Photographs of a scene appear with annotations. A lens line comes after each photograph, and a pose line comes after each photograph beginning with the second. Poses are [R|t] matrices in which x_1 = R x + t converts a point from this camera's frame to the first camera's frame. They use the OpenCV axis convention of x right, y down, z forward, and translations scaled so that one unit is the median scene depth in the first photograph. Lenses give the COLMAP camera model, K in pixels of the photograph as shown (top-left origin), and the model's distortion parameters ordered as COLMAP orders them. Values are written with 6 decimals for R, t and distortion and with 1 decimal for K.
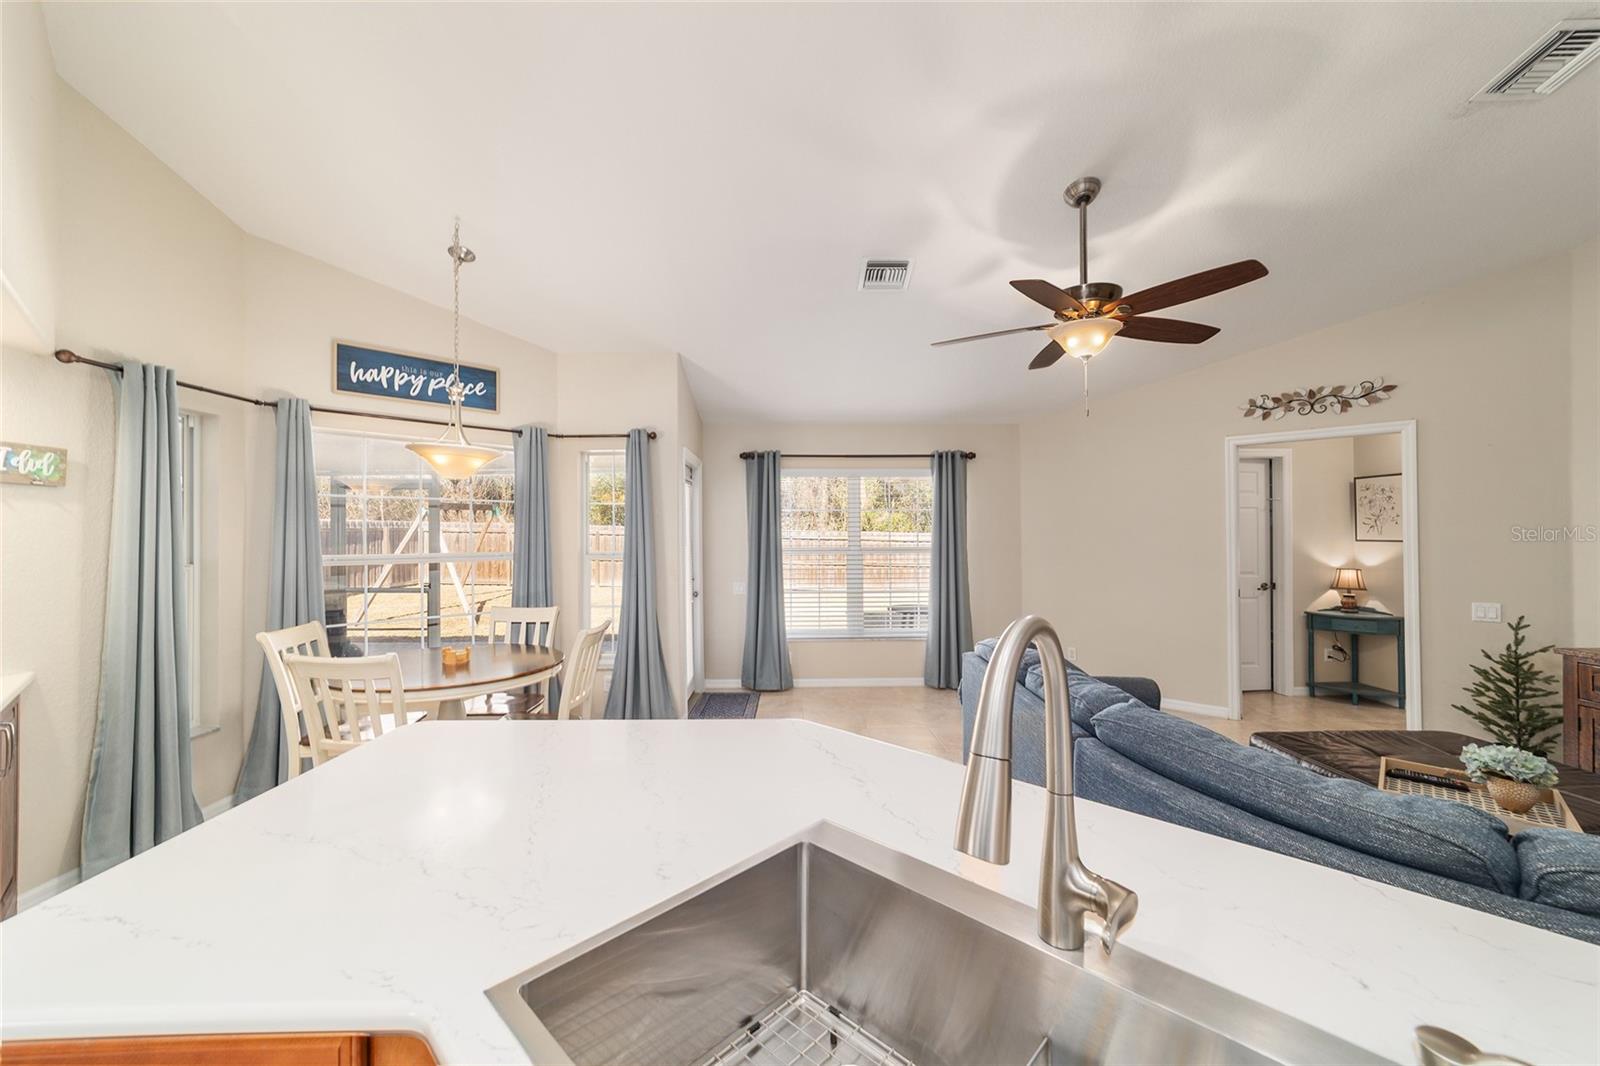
lens RADIAL K [[615.1, 0, 811.1], [0, 615.1, 527.7], [0, 0, 1]] dist [-0.003079, 0.002340]
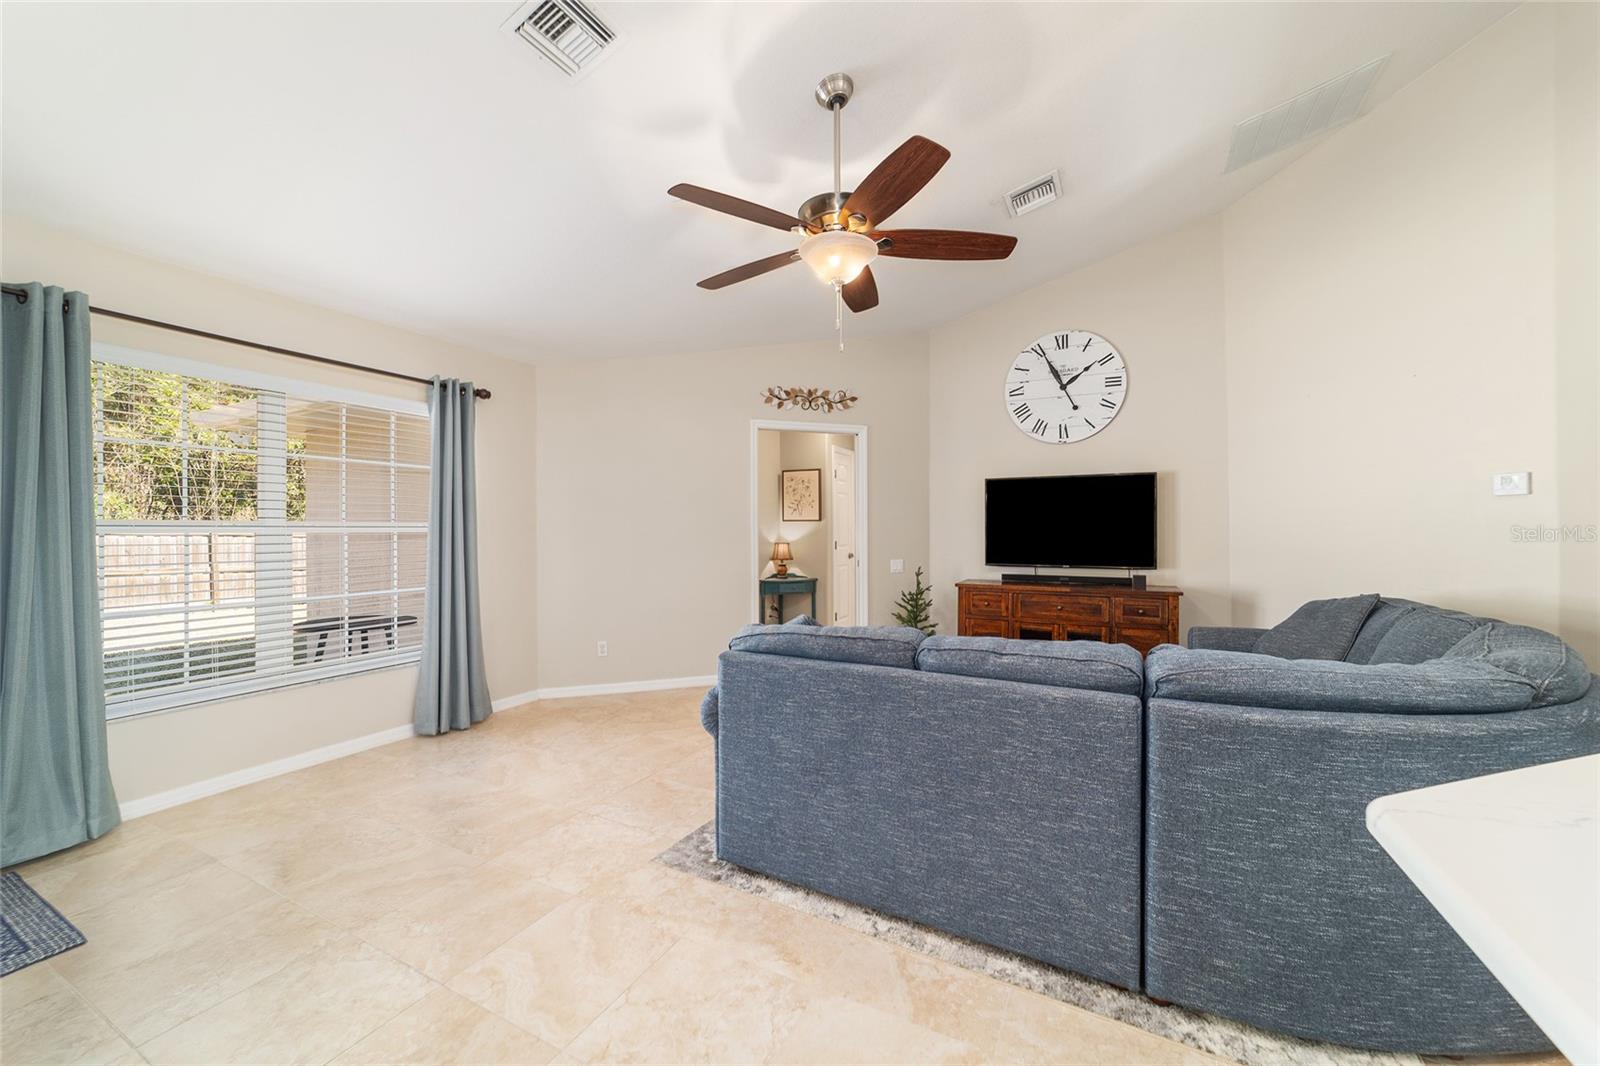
lens RADIAL K [[615.1, 0, 797.2], [0, 615.1, 537.0], [0, 0, 1]] dist [-0.003079, 0.002340]
pose [[0.487219, -0.007078, 0.873251, -0.224976], [-0.007429, 0.999897, 0.012249, 0.043874], [-0.873248, -0.012455, 0.487116, 0.412237]]
